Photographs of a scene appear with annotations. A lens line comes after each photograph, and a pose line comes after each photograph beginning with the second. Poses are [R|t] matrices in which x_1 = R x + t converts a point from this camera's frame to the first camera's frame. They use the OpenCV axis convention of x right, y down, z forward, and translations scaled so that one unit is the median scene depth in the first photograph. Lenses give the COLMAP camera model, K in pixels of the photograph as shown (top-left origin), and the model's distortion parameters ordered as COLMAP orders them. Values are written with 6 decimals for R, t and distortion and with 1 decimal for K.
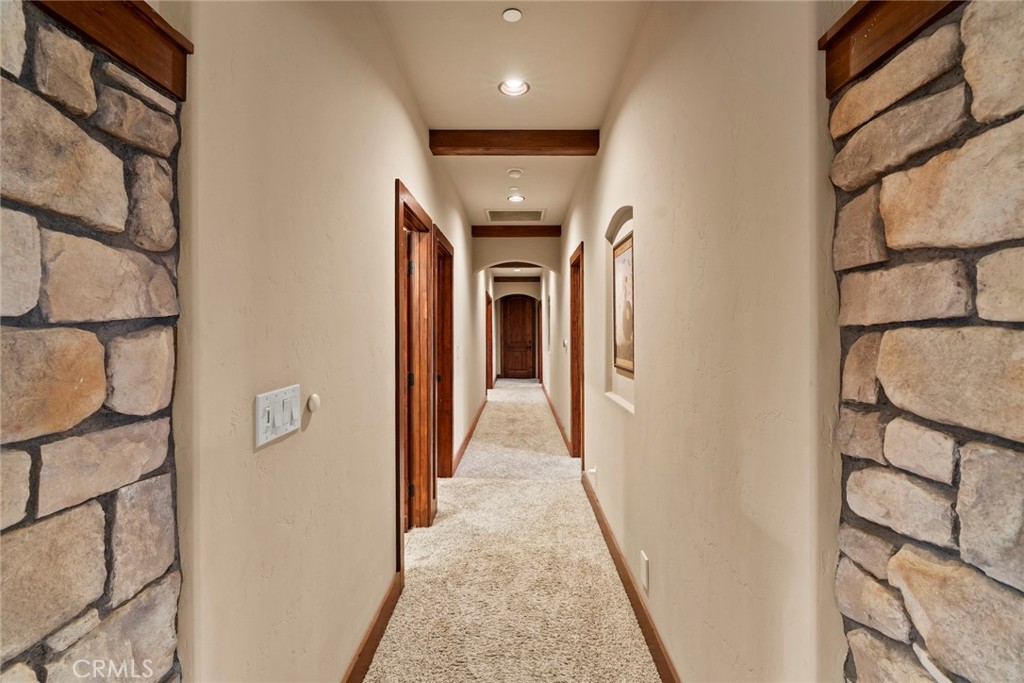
lens RADIAL K [[459.8, 0, 512.3], [0, 459.8, 340.1], [0, 0, 1]] dist [-0.003348, -0.000459]
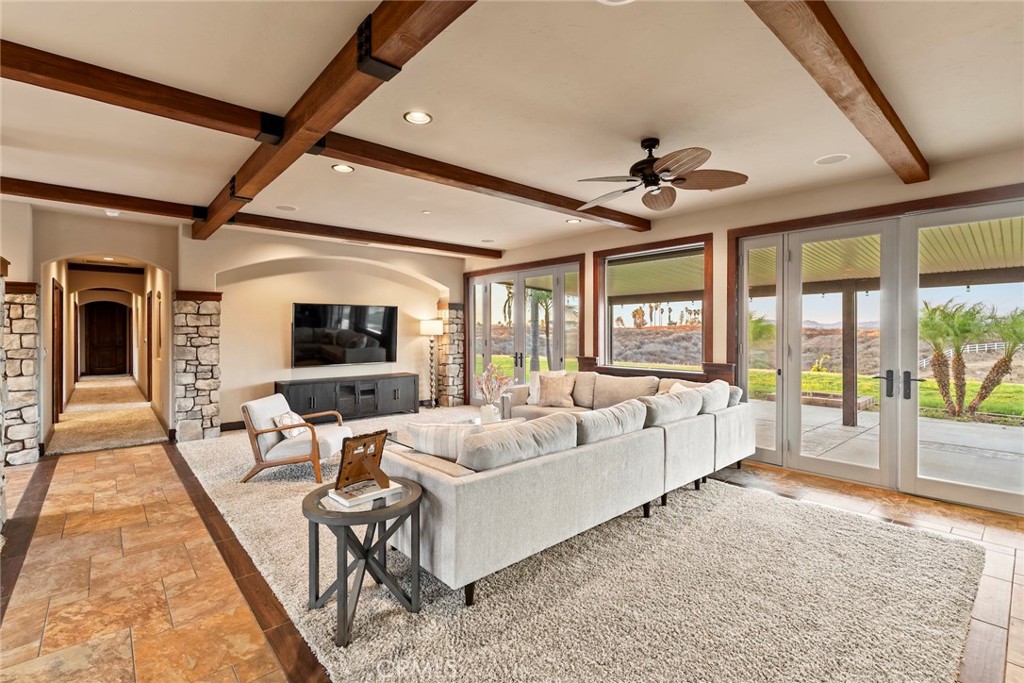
lens RADIAL K [[459.8, 0, 511.5], [0, 459.8, 341.1], [0, 0, 1]] dist [-0.003348, -0.000459]
pose [[0.739247, -0.002009, 0.673431, -0.019095], [0.003307, 0.999994, -0.000647, 0.008947], [-0.673426, 0.002706, 0.739250, -0.873916]]
